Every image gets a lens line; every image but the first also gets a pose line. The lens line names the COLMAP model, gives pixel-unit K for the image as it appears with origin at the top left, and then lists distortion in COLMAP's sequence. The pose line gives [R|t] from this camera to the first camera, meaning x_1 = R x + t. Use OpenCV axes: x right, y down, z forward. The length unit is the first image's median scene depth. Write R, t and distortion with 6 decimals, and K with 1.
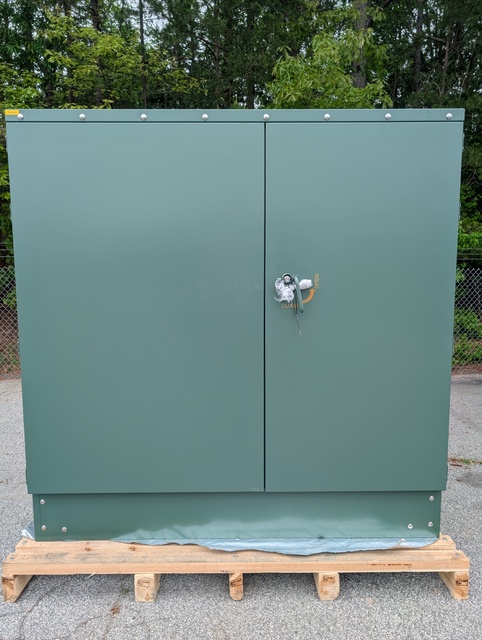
lens RADIAL K [[455.1, 0, 238.1], [0, 455.1, 321.7], [0, 0, 1]] dist [-0.001341, -0.004473]
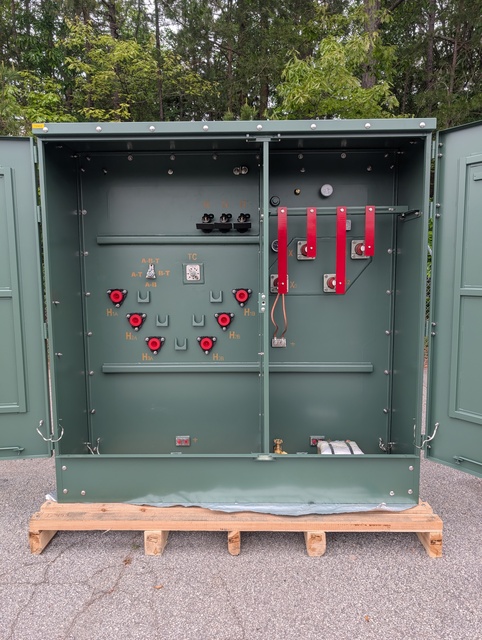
lens RADIAL K [[455.1, 0, 243.8], [0, 455.1, 318.1], [0, 0, 1]] dist [-0.001341, -0.004473]
pose [[0.999670, -0.000129, -0.025682, 0.044990], [0.000094, 0.999999, -0.001369, 0.023558], [0.025682, 0.001366, 0.999669, -0.117516]]
